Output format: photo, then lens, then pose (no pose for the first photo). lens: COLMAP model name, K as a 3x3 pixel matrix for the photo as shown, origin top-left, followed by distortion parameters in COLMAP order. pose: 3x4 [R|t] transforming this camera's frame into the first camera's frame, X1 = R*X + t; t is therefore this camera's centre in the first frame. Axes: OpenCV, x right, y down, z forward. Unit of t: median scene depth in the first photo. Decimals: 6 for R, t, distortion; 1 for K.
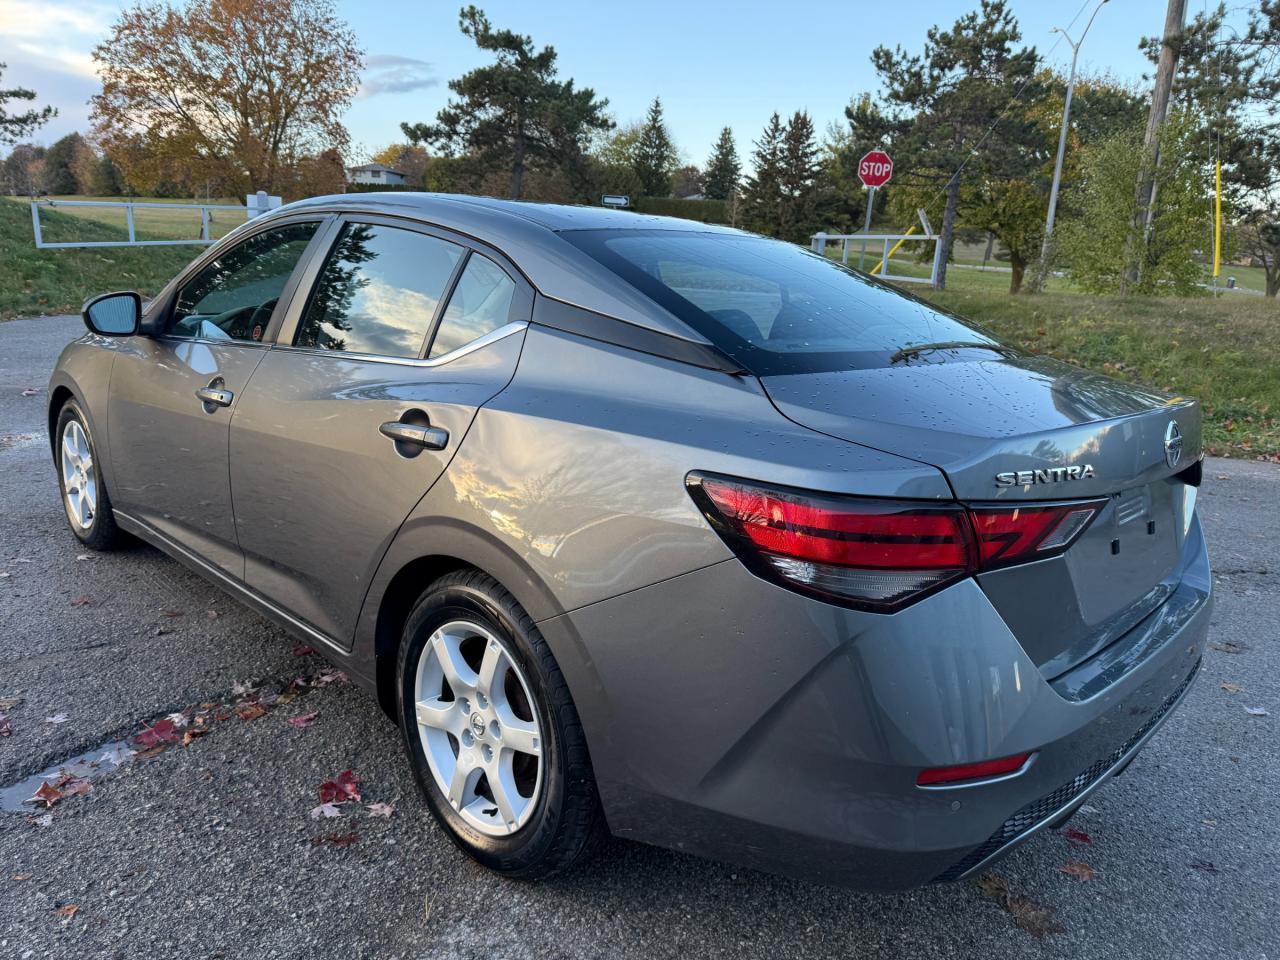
lens RADIAL K [[923.2, 0, 642.7], [0, 923.2, 490.0], [0, 0, 1]] dist [-0.008429, -0.003949]
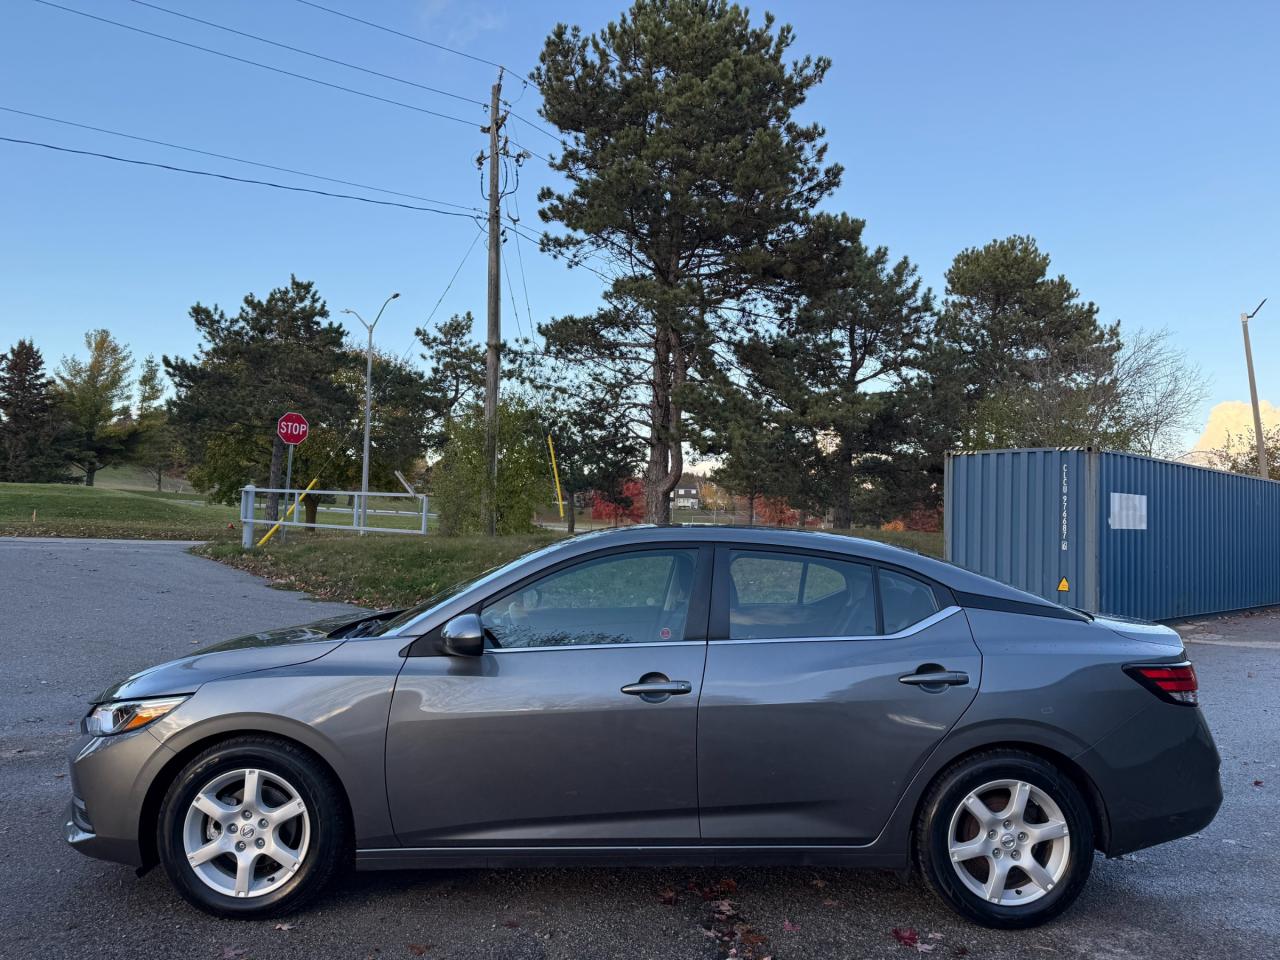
lens RADIAL K [[923.2, 0, 634.0], [0, 923.2, 484.5], [0, 0, 1]] dist [-0.008429, -0.003949]
pose [[0.675352, -0.001825, 0.737493, -0.178407], [0.183467, 0.968975, -0.165611, -0.021972], [-0.714310, 0.247151, 0.654735, 0.018486]]
